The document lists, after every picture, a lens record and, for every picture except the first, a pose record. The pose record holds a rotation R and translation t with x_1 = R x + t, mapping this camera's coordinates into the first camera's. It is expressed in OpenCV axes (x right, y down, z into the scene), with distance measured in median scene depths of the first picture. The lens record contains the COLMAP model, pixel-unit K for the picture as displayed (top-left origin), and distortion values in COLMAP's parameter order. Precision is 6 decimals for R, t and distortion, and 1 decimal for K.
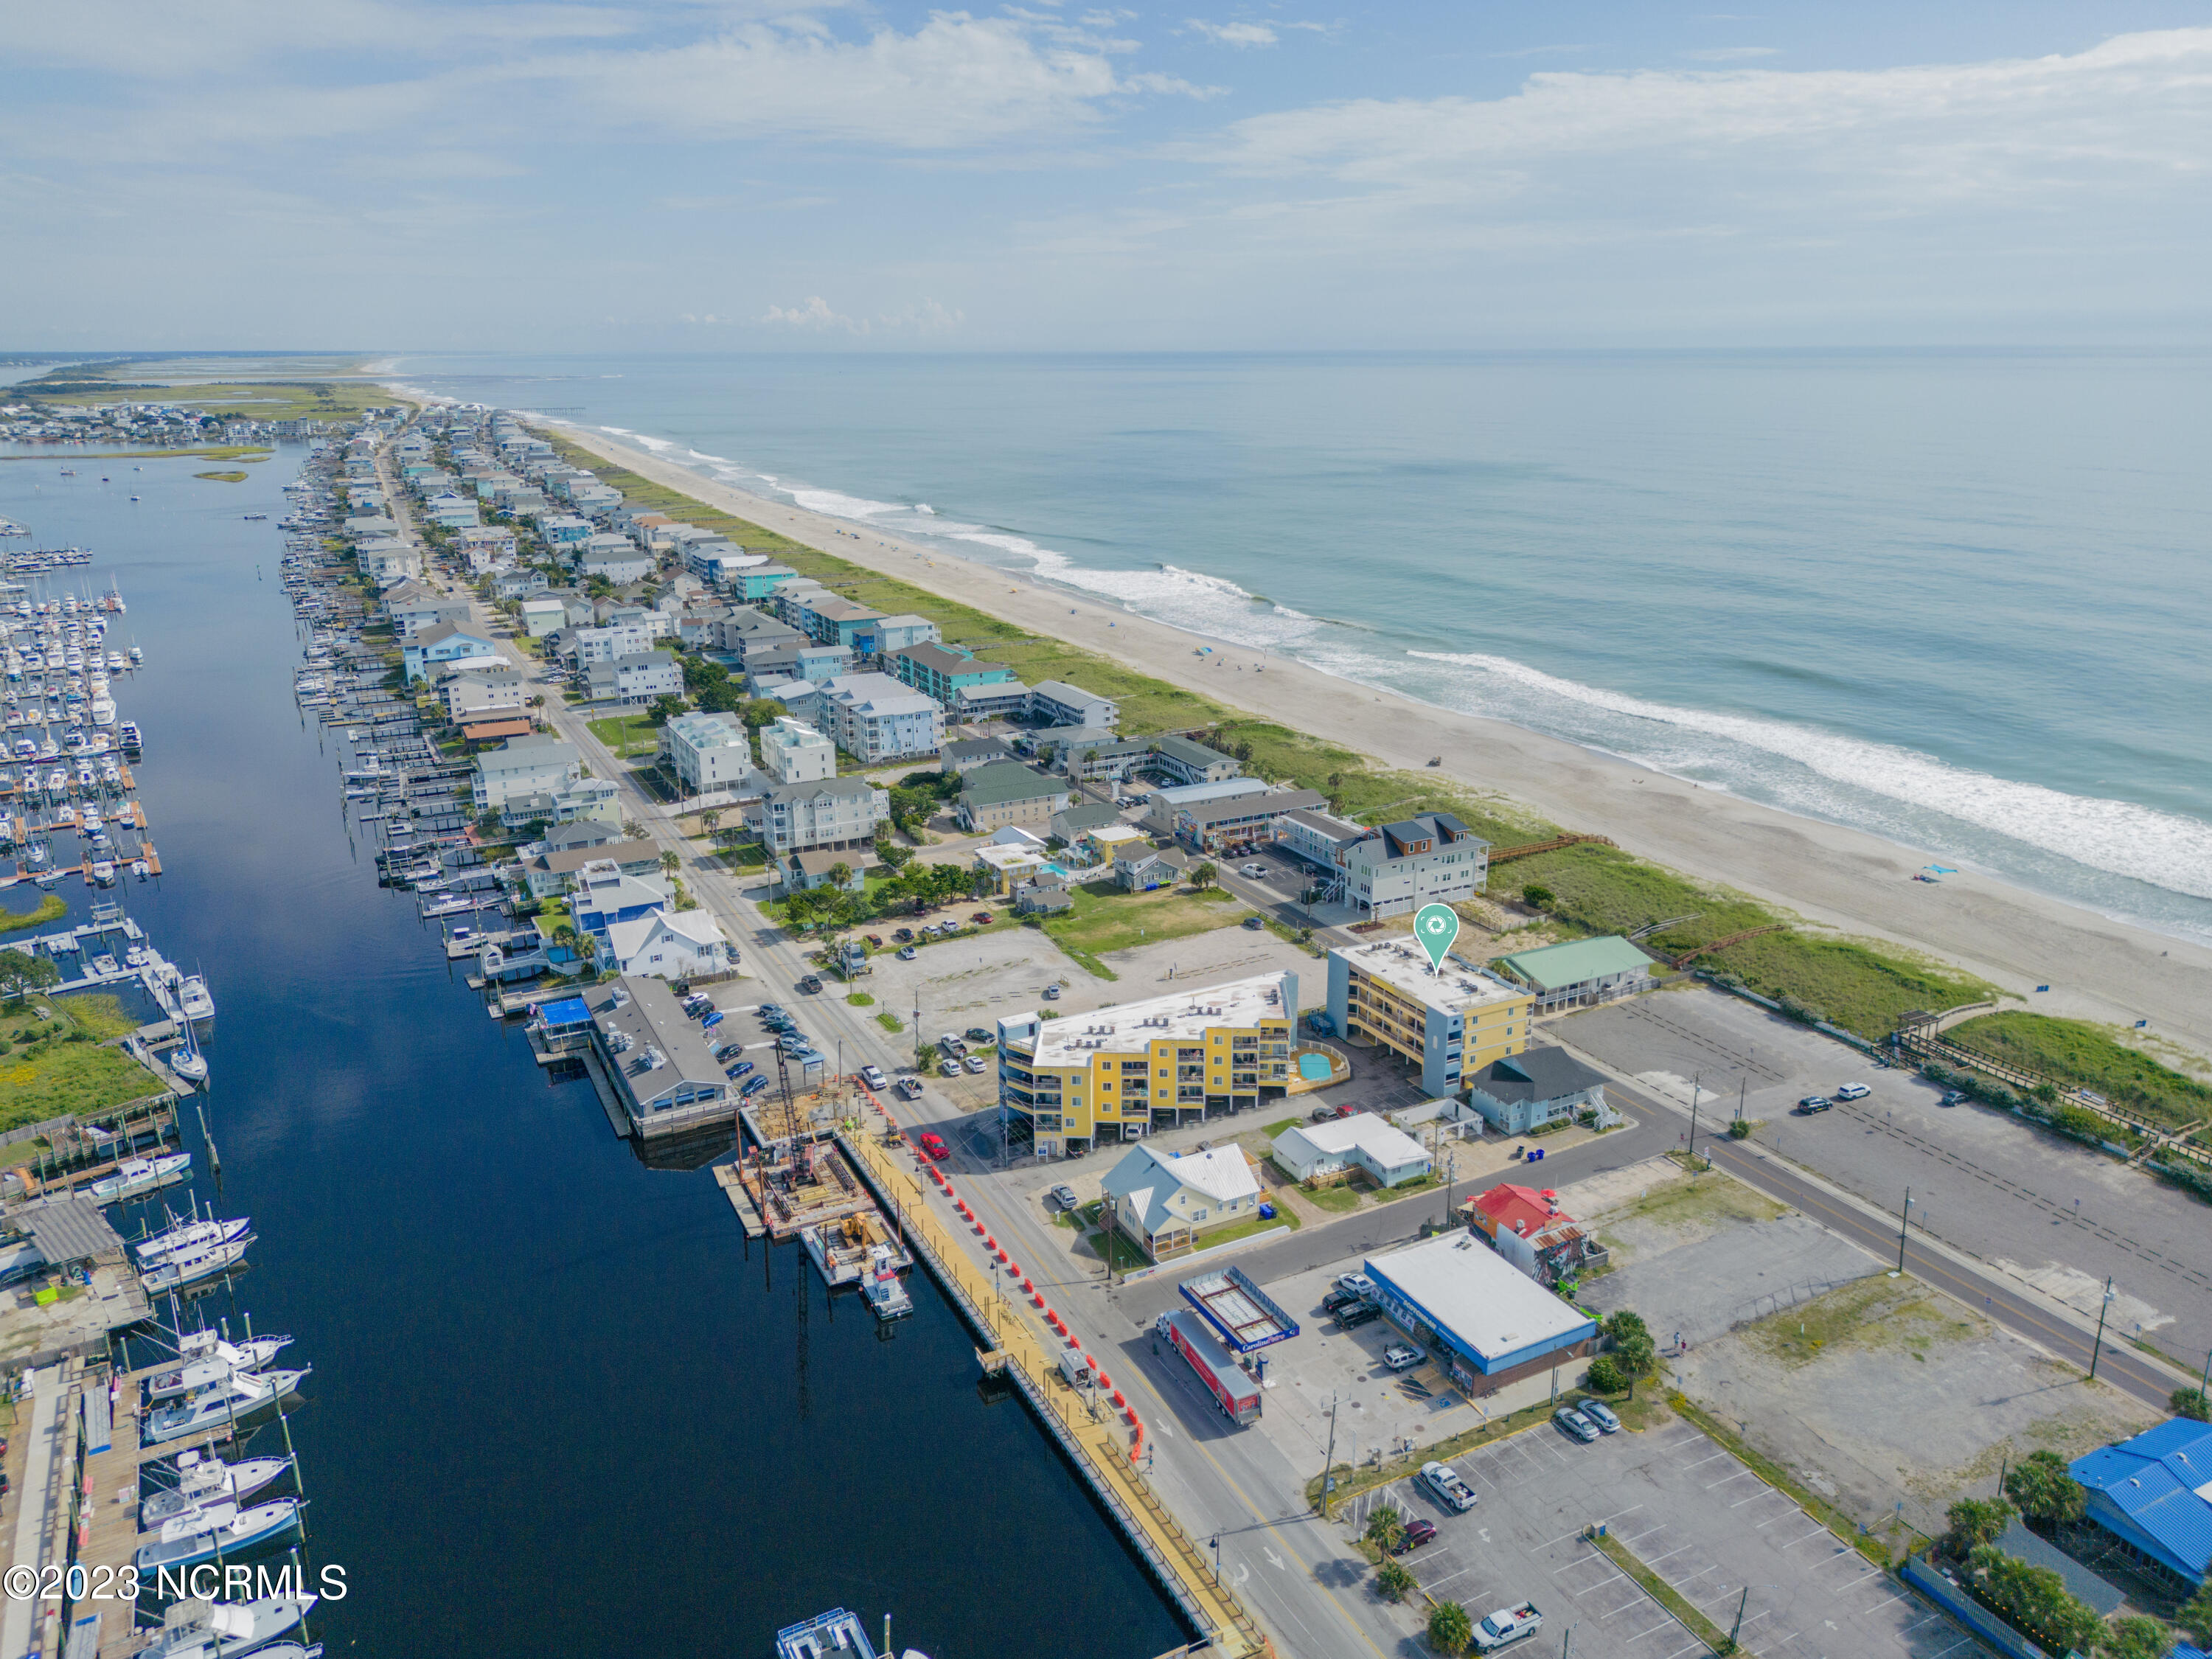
lens RADIAL K [[1558.7, 0, 1110.6], [0, 1558.7, 825.9], [0, 0, 1]] dist [0.086532, -0.098081]
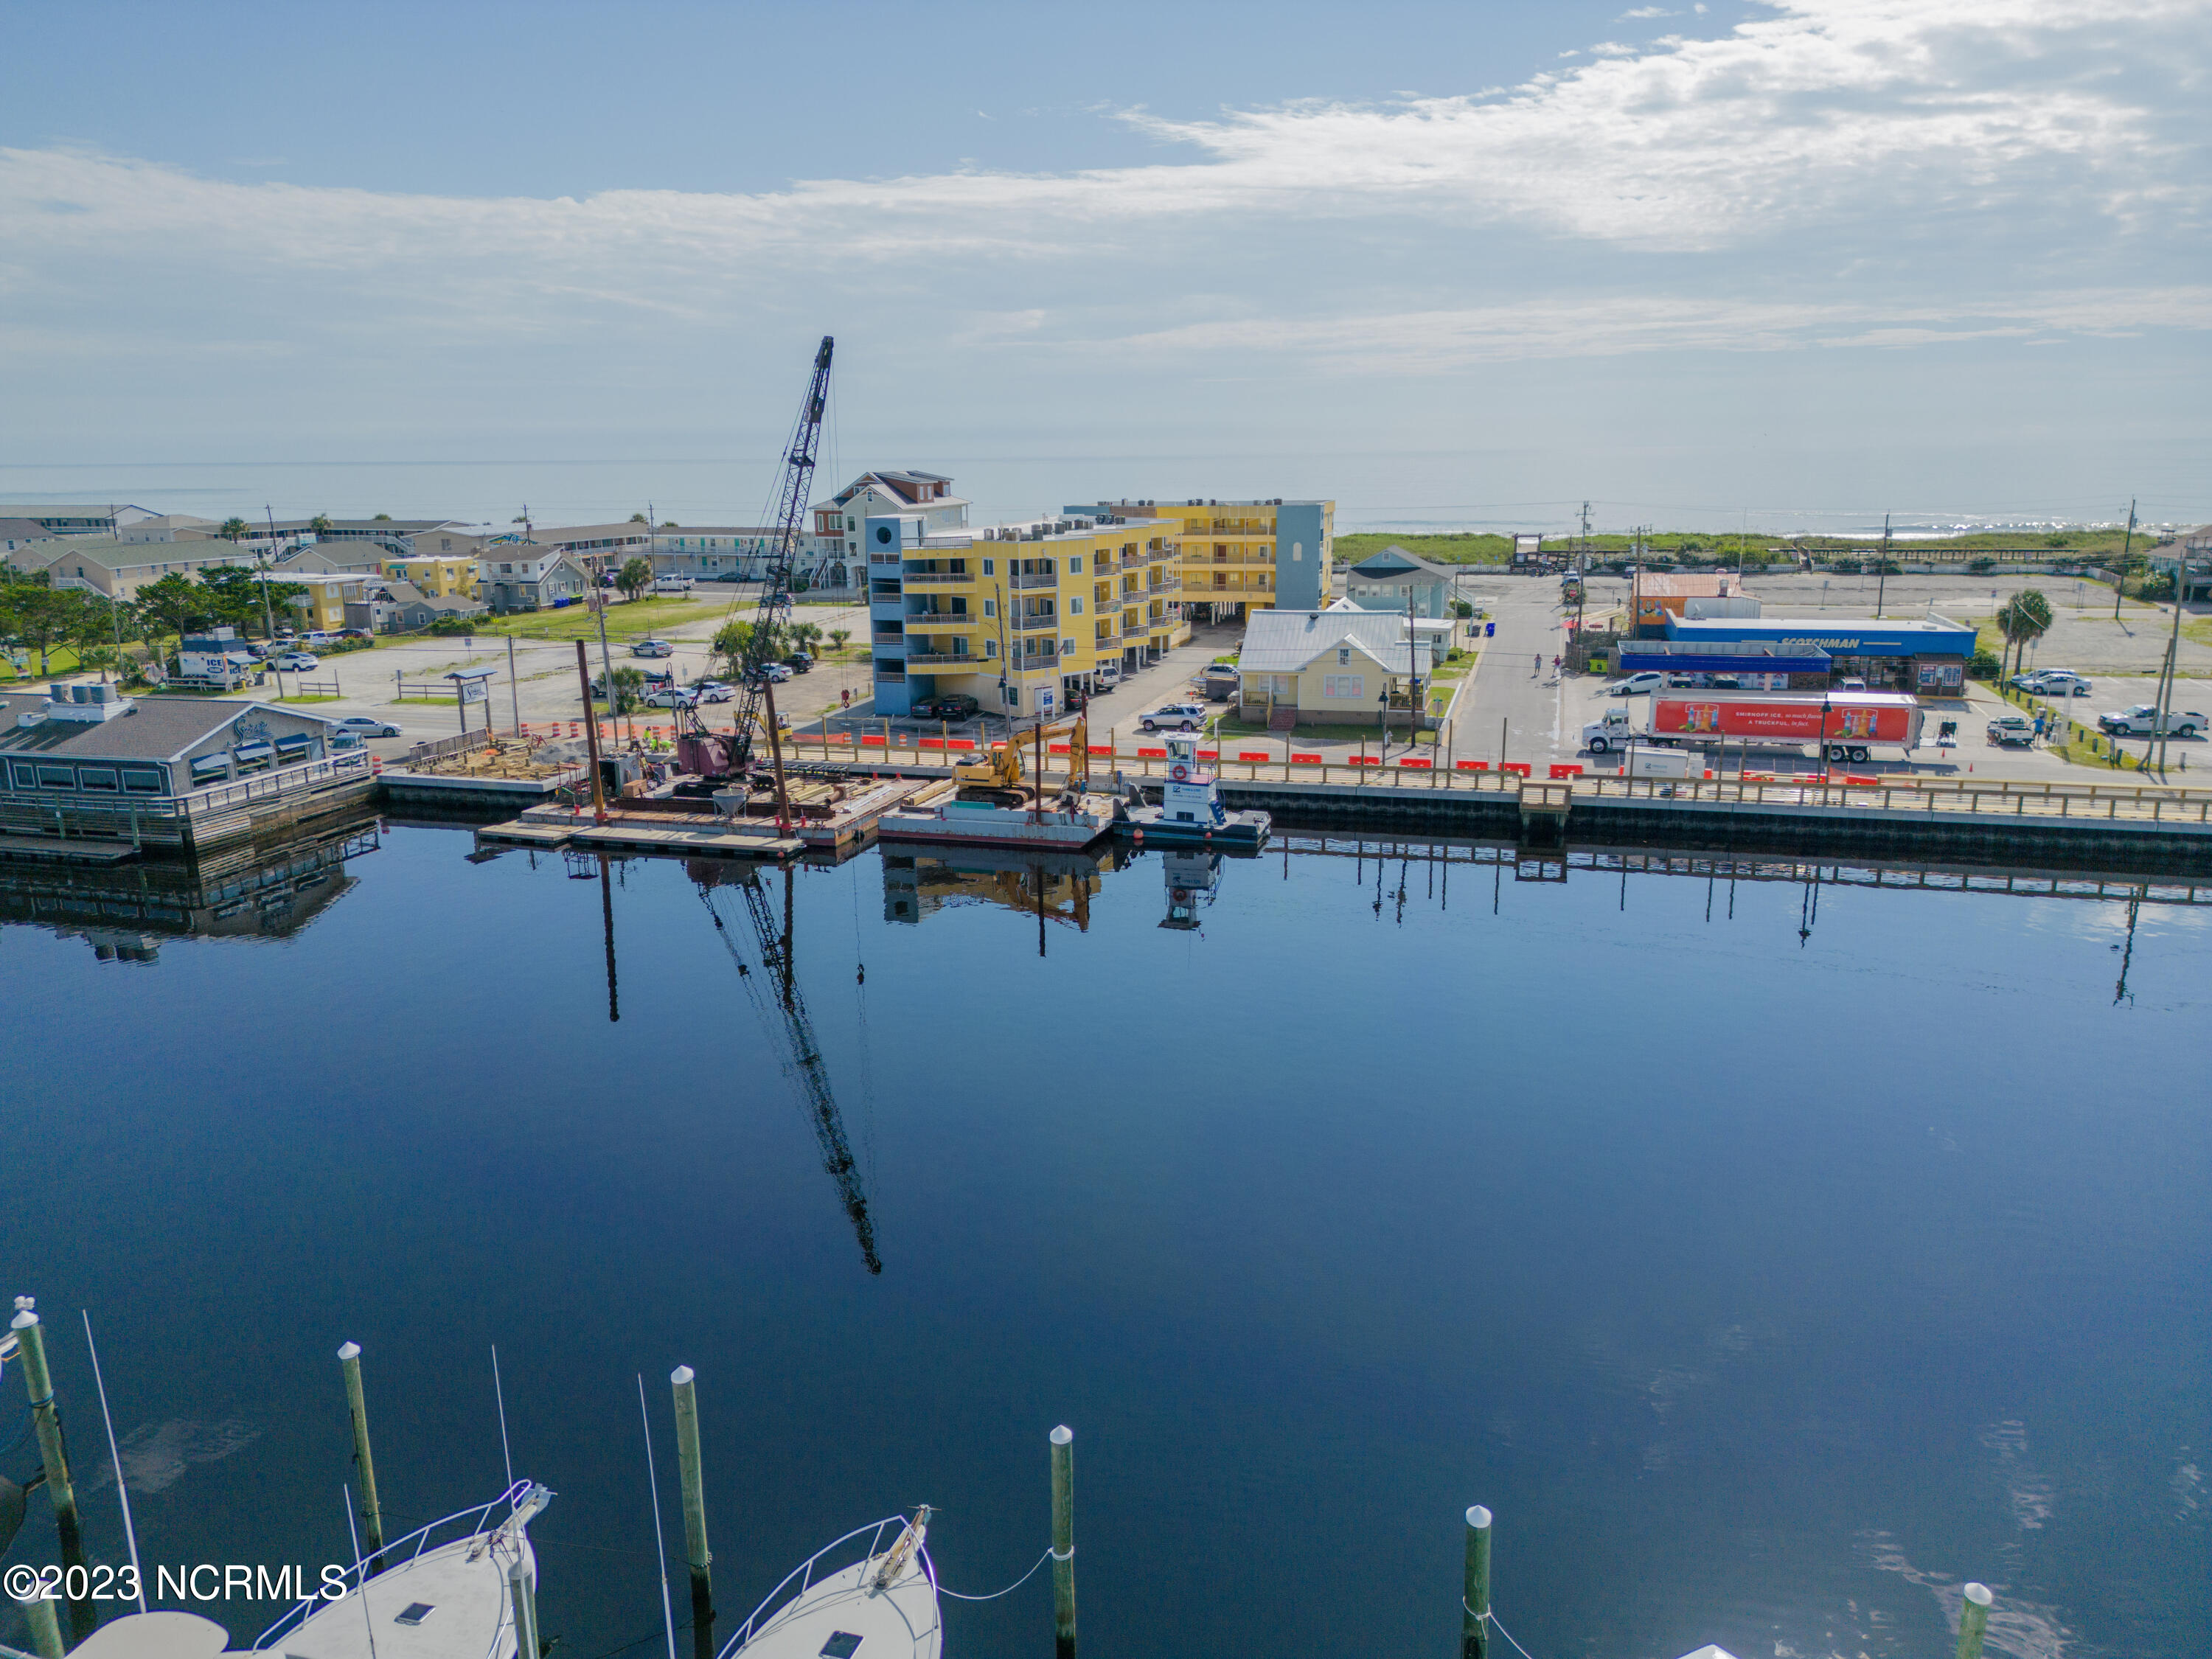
lens RADIAL K [[1549.4, 0, 1106.0], [0, 1549.4, 829.5], [0, 0, 1]] dist [0.067935, -0.059842]
pose [[0.690799, -0.174125, 0.701767, -0.363268], [0.218187, 0.975526, 0.027274, 0.204373], [-0.689341, 0.134275, 0.711884, 0.494471]]
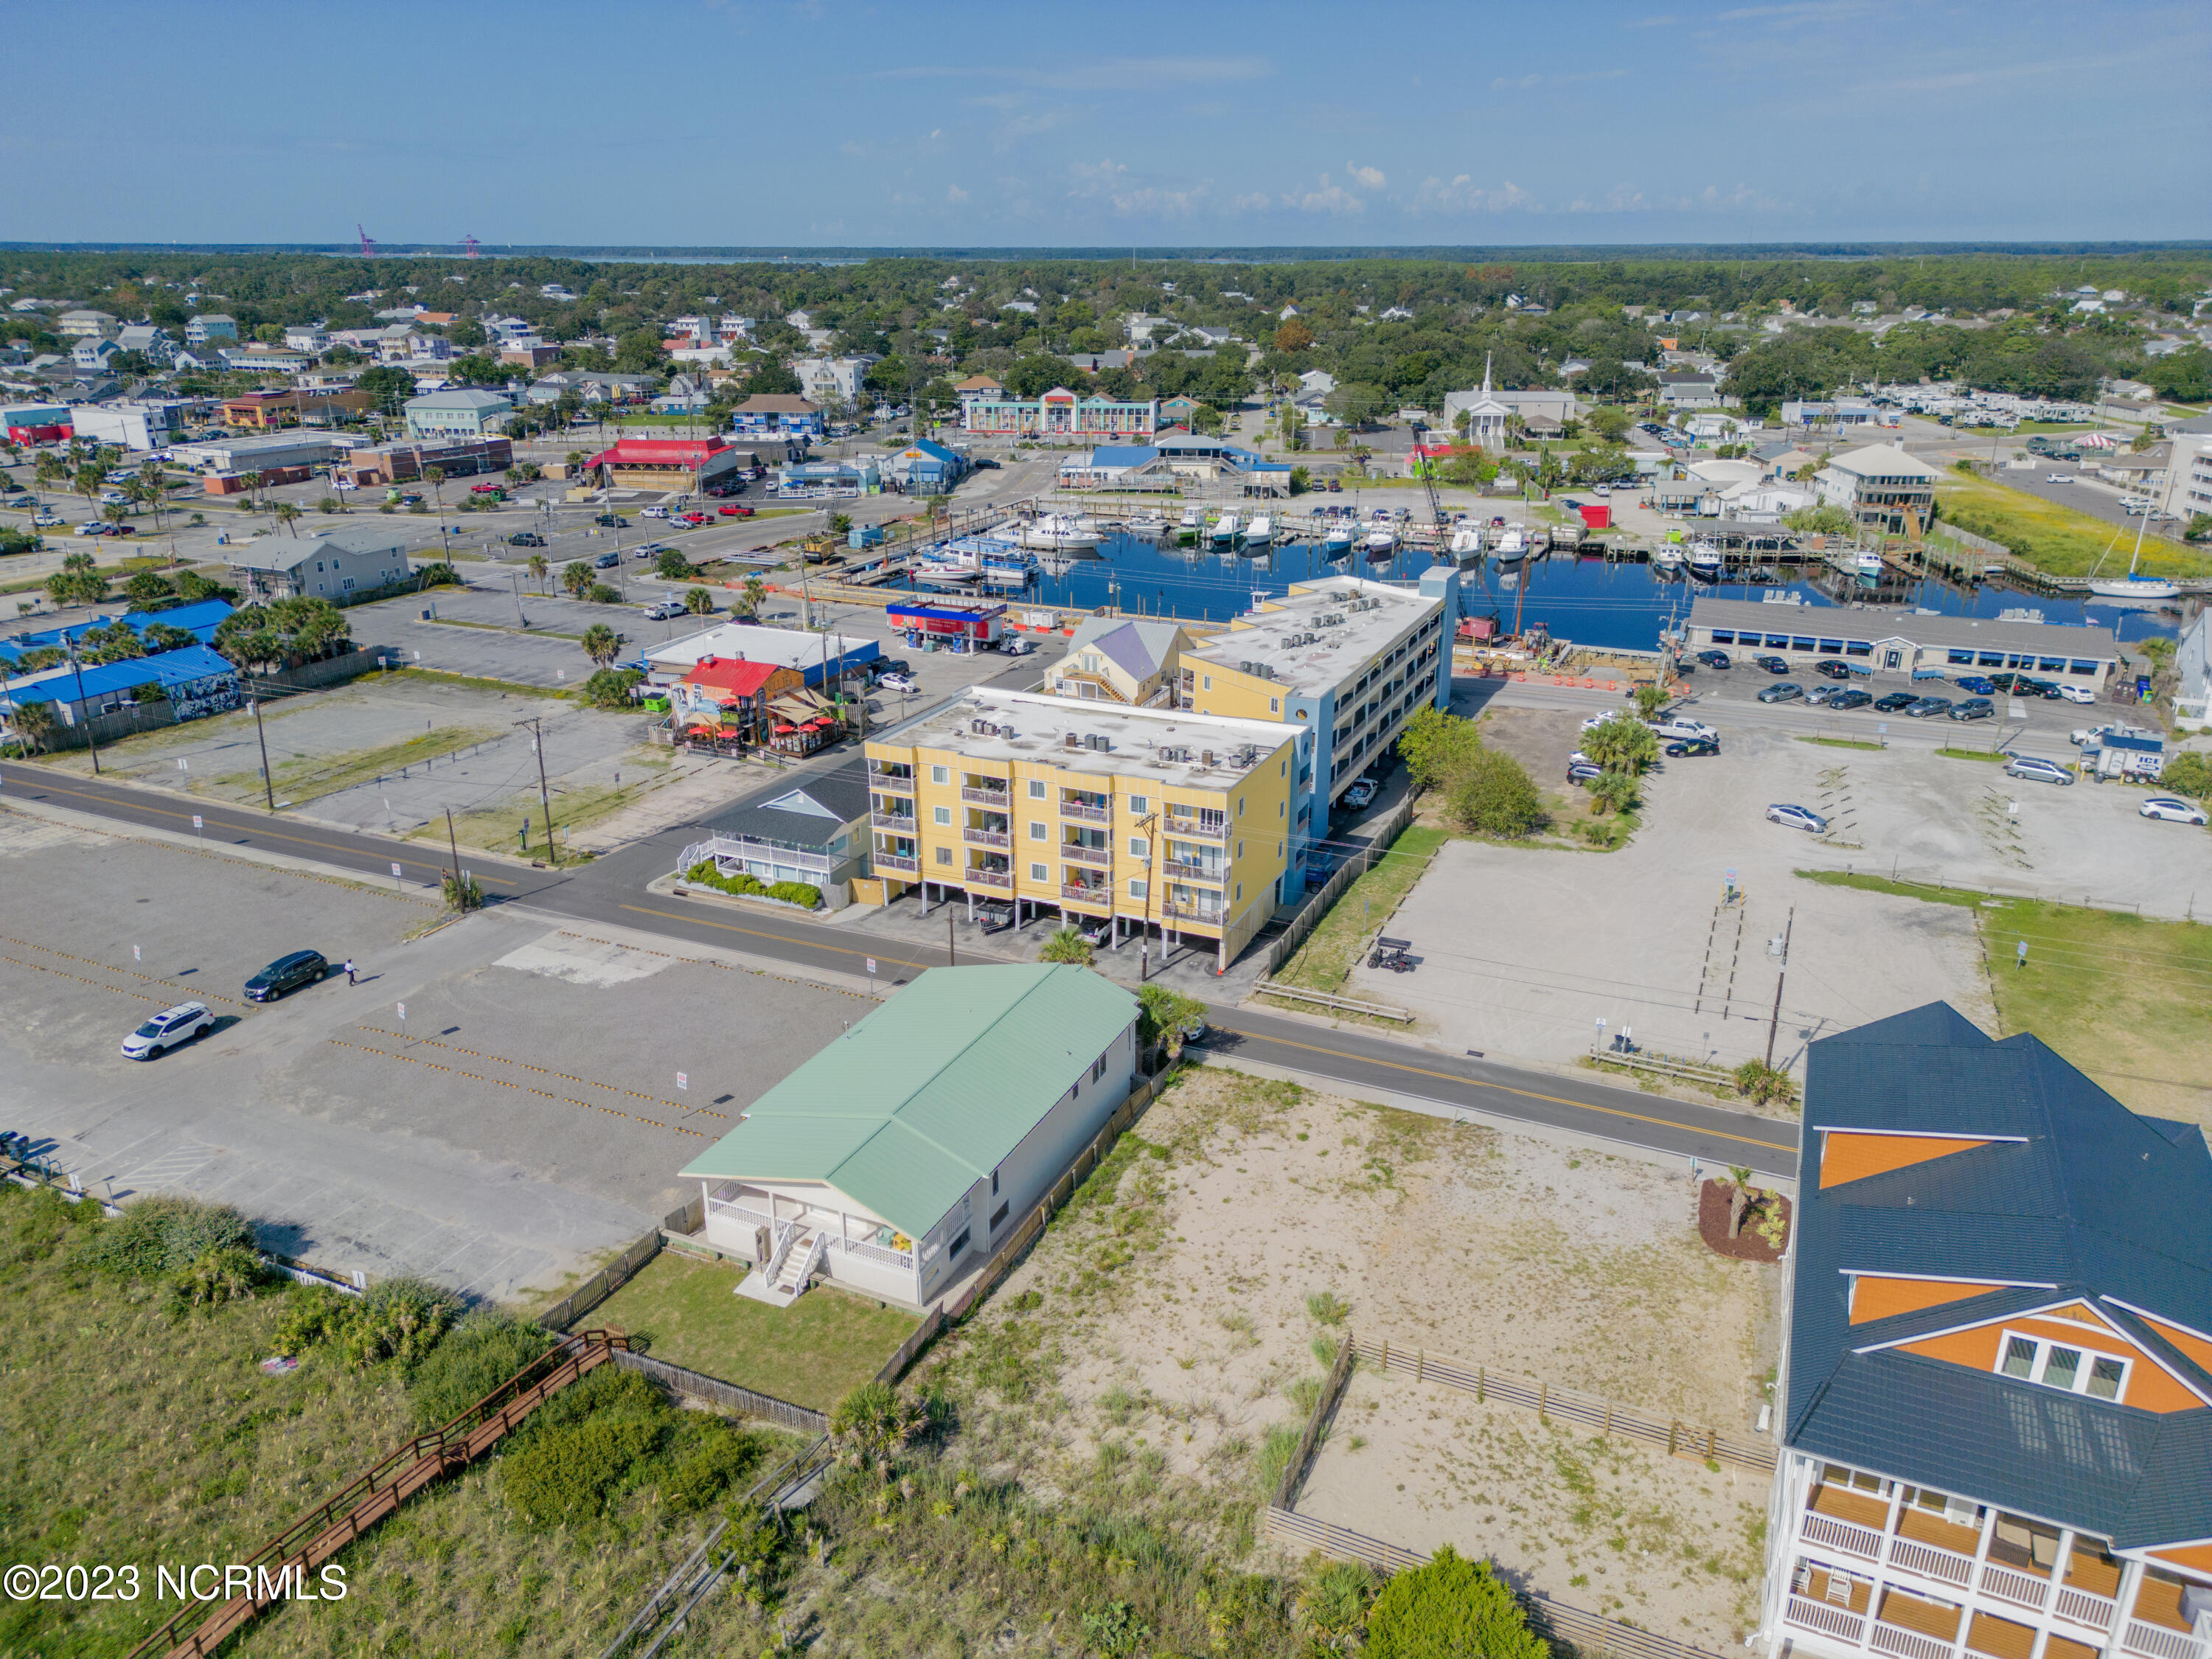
lens RADIAL K [[1560.0, 0, 1106.4], [0, 1560.0, 825.4], [0, 0, 1]] dist [0.065121, -0.061737]
pose [[-0.788147, 0.217991, -0.575590, 0.454829], [-0.174863, 0.817337, 0.548984, -0.138225], [0.590124, 0.533330, -0.606063, 1.239748]]
